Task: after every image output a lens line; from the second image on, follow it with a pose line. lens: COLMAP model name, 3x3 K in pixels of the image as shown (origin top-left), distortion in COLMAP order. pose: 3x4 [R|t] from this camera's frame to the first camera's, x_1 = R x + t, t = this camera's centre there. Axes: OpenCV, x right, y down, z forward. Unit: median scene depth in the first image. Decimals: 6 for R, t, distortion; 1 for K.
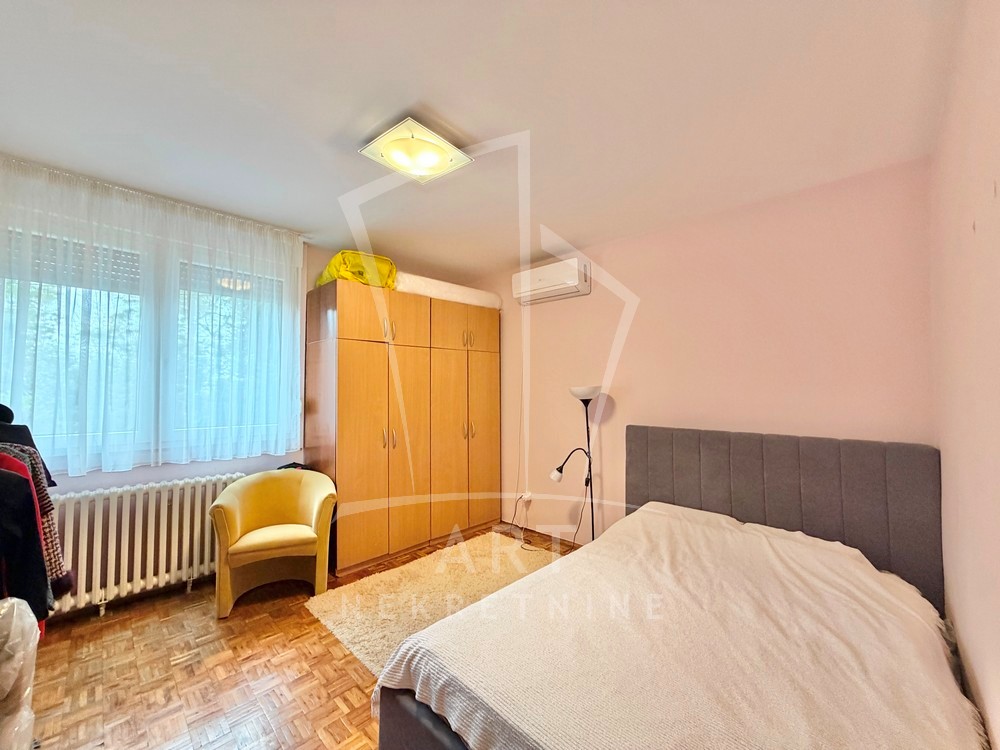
lens RADIAL K [[400.8, 0, 497.0], [0, 400.8, 375.0], [0, 0, 1]] dist [-0.002157, 0.000176]
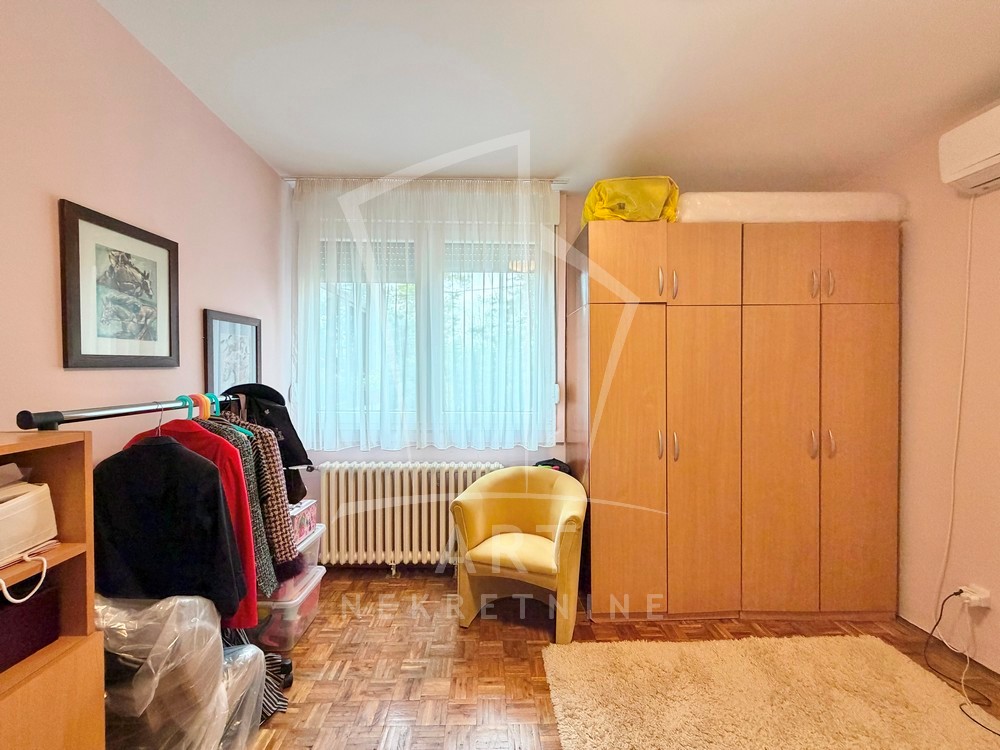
lens RADIAL K [[400.8, 0, 494.0], [0, 400.8, 375.2], [0, 0, 1]] dist [-0.002157, 0.000176]
pose [[0.716125, 0.009582, -0.697906, -0.009784], [0.025744, 0.998863, 0.040130, 0.005729], [0.697497, -0.046705, 0.715064, 0.344496]]
